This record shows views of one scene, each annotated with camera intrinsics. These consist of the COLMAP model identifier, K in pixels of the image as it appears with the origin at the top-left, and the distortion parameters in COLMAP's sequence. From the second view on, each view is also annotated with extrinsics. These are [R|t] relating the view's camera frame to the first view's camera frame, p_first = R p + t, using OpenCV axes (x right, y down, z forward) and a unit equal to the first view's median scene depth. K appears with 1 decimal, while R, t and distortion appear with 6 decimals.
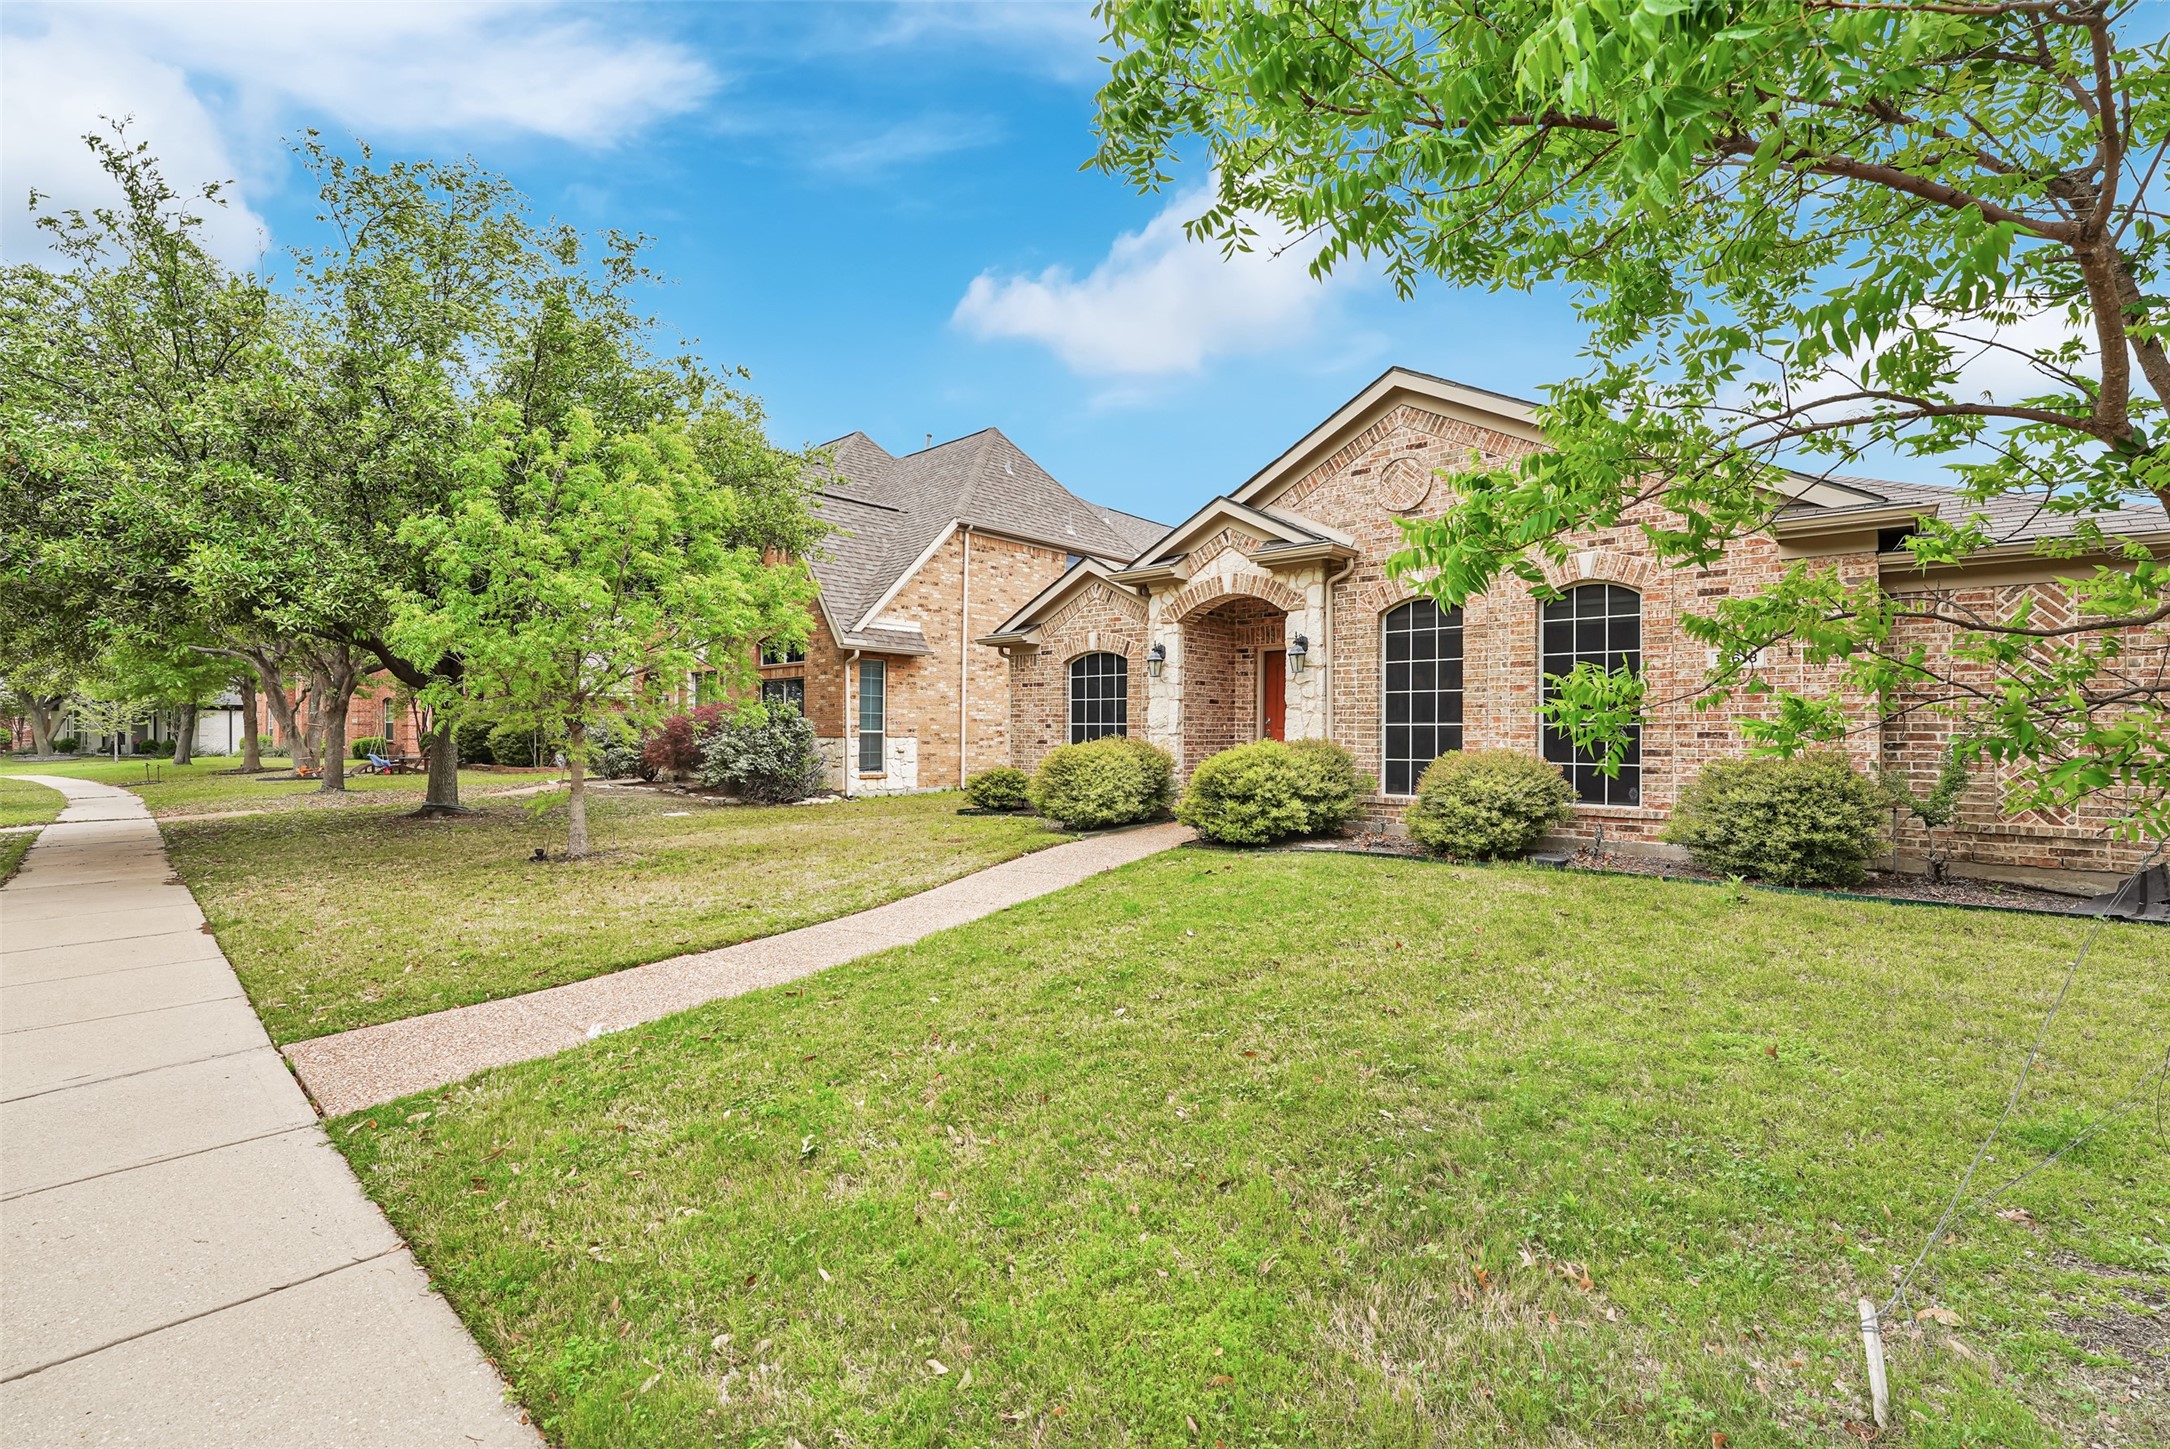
lens RADIAL K [[874.4, 0, 1082.9], [0, 874.4, 738.3], [0, 0, 1]] dist [-0.000283, 0.001148]
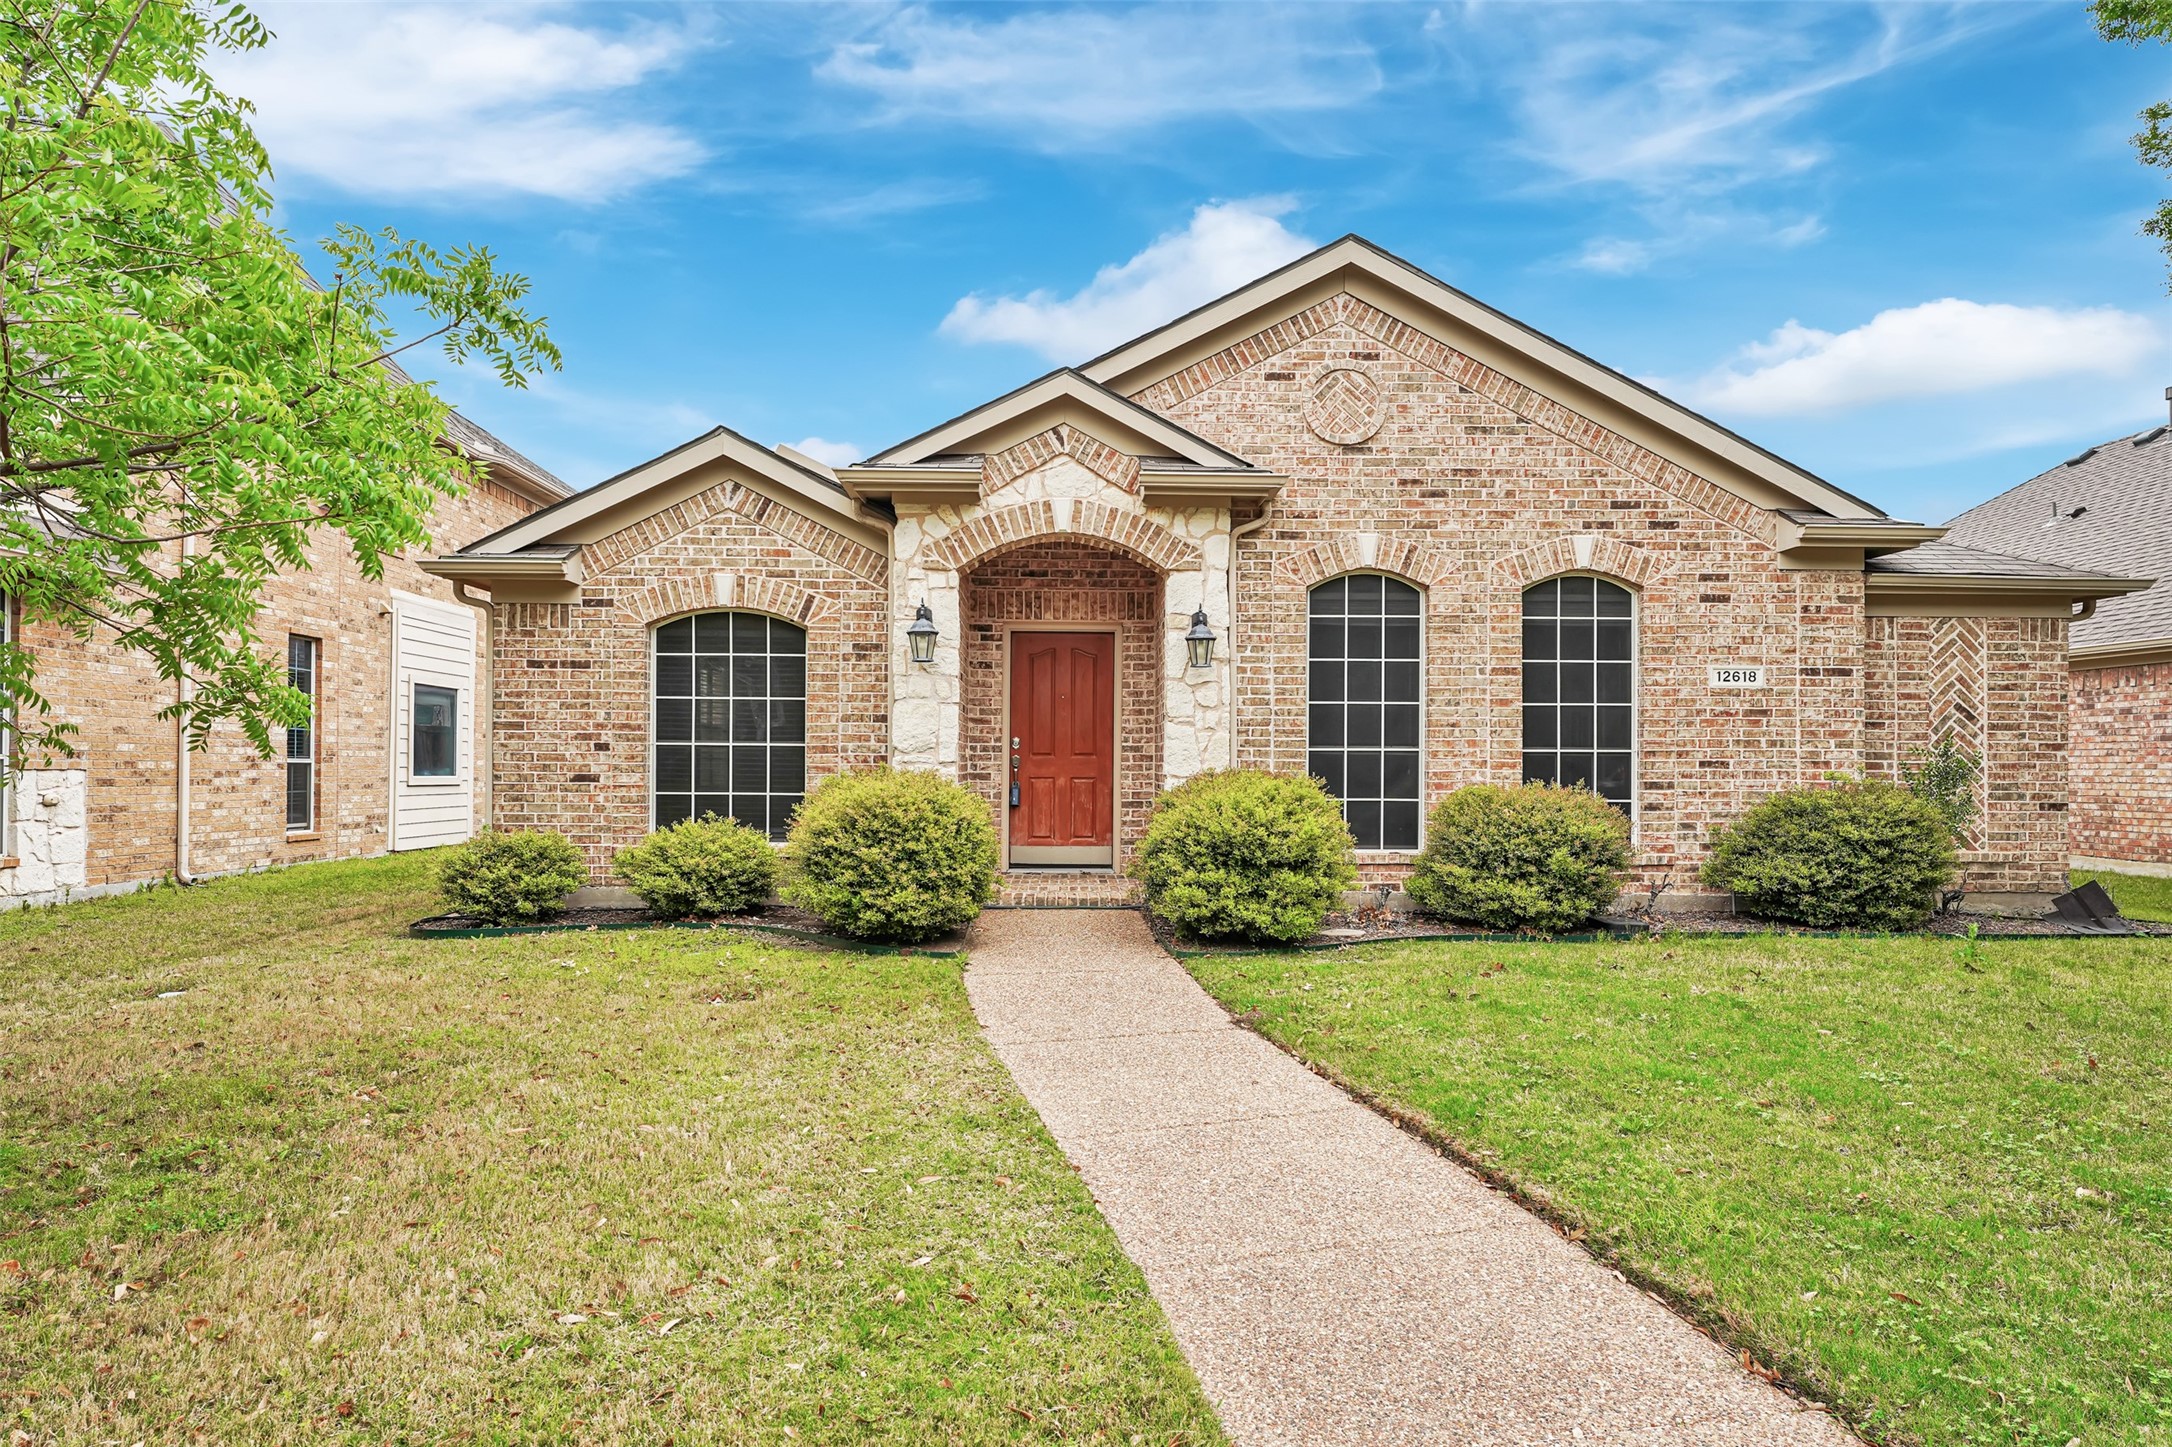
lens RADIAL K [[1172.6, 0, 1027.6], [0, 1172.6, 768.3], [0, 0, 1]] dist [0.042694, -0.017510]
pose [[0.742343, -0.000061, 0.670020, -0.442703], [0.002259, 0.999995, -0.002412, 0.001399], [-0.670016, 0.003304, 0.742339, 0.453108]]
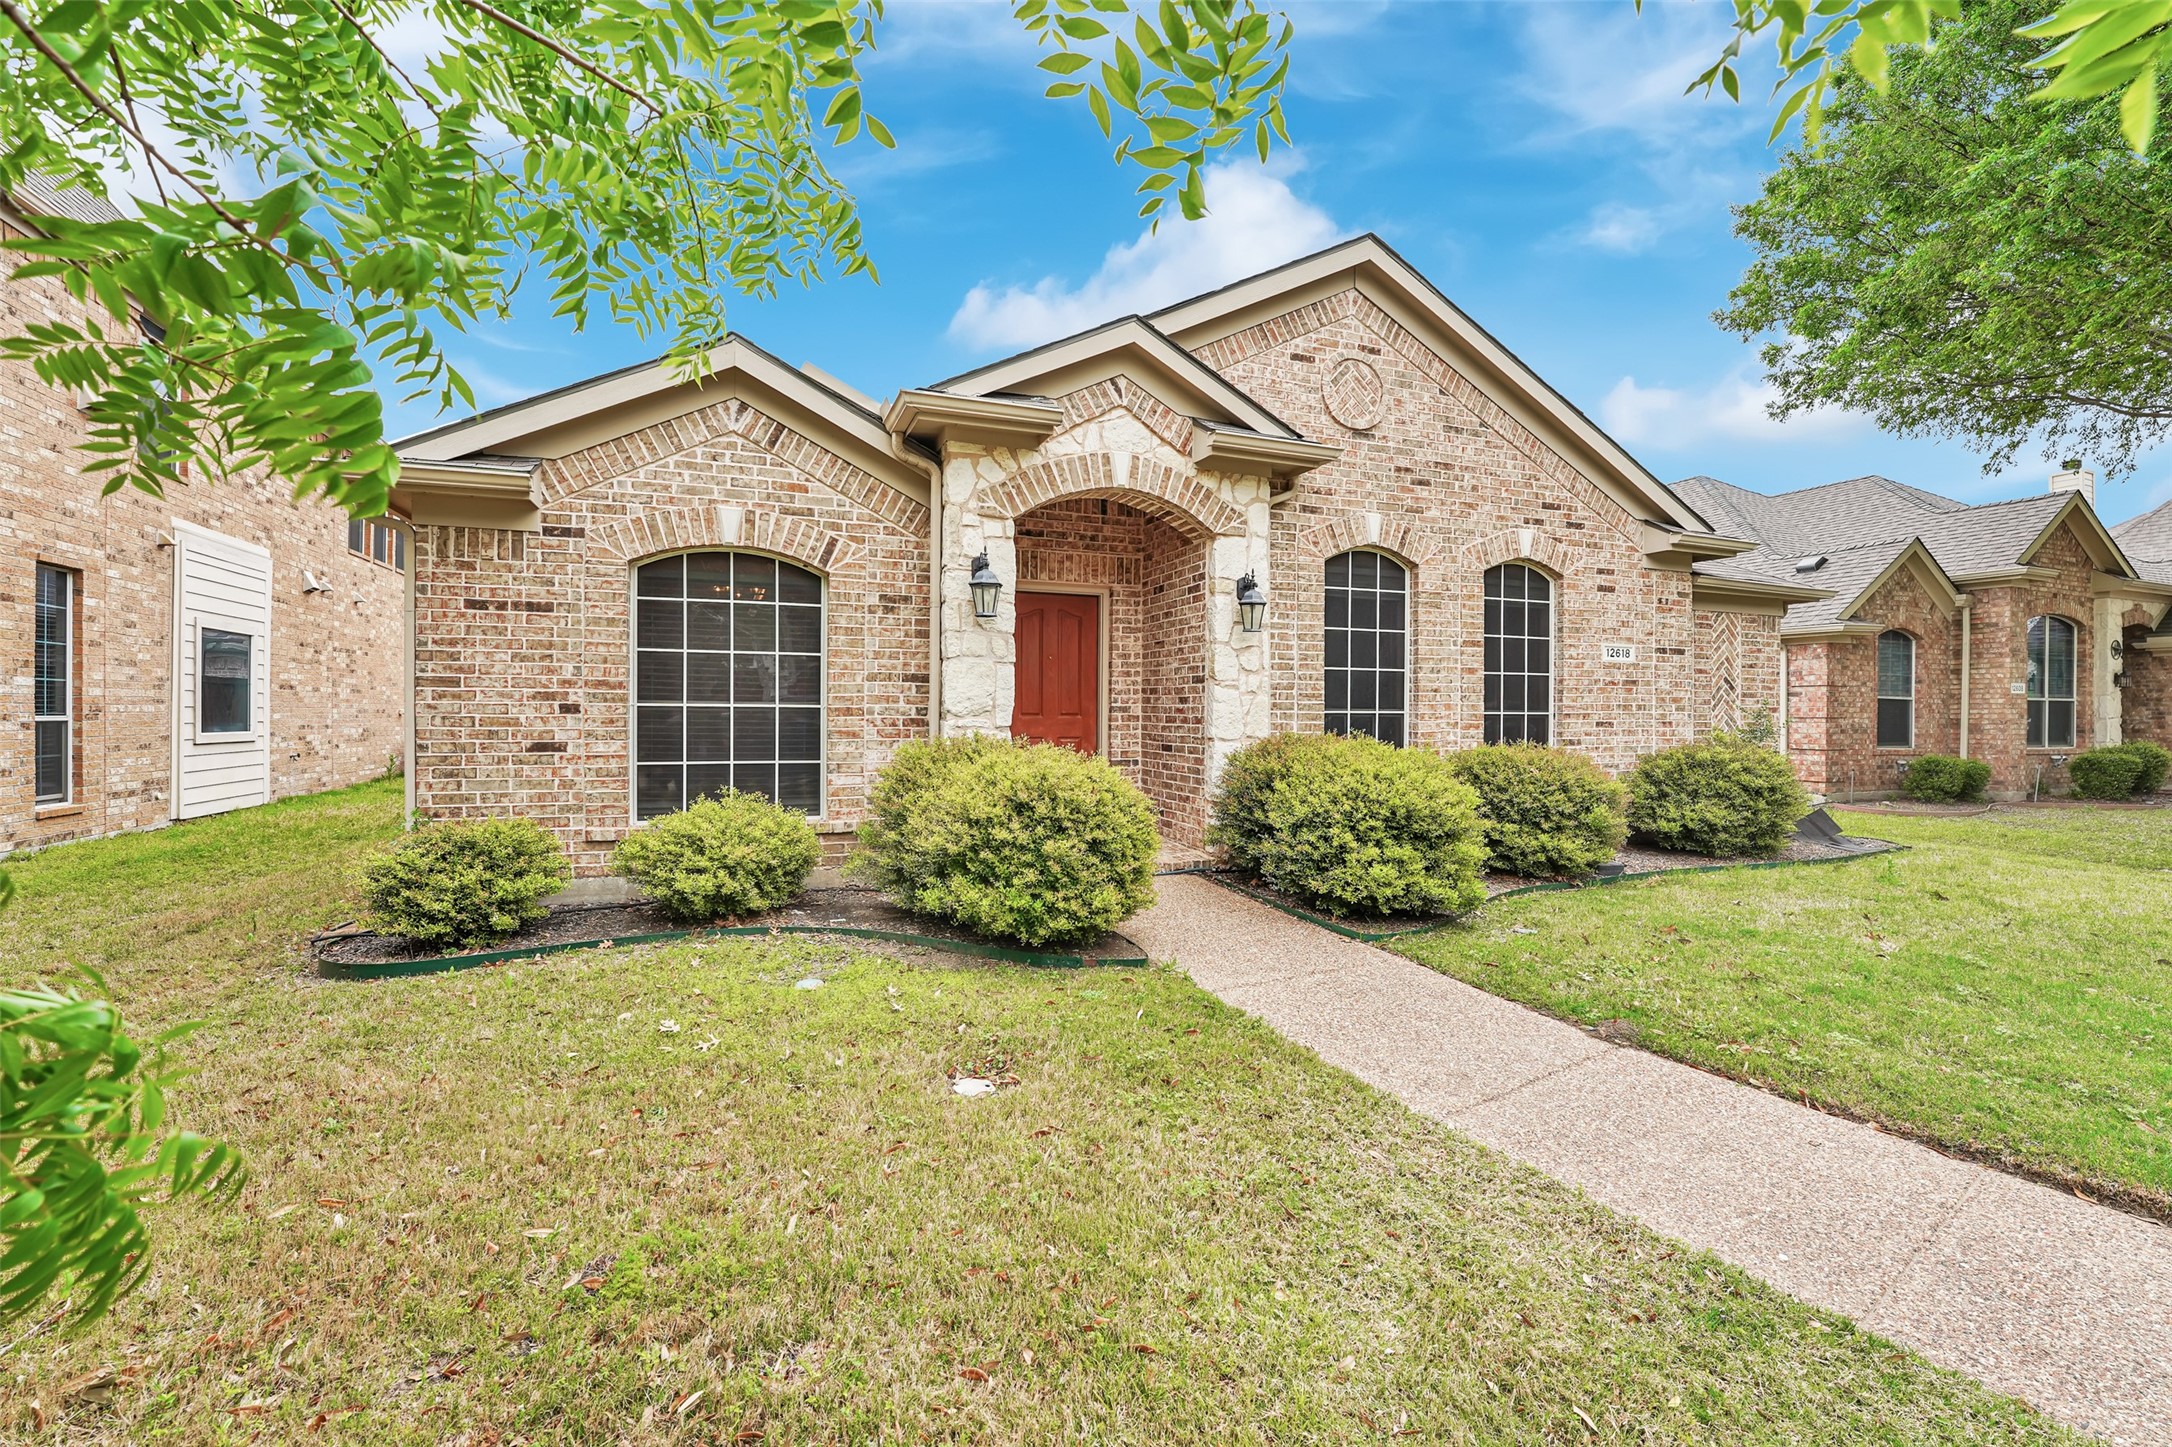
lens RADIAL K [[875.2, 0, 1045.7], [0, 875.2, 726.2], [0, 0, 1]] dist [-0.000283, 0.001148]
pose [[0.481791, -0.013940, 0.876175, -0.415716], [0.003650, 0.999897, 0.013901, -0.014310], [-0.876279, -0.003499, 0.481792, 0.840428]]
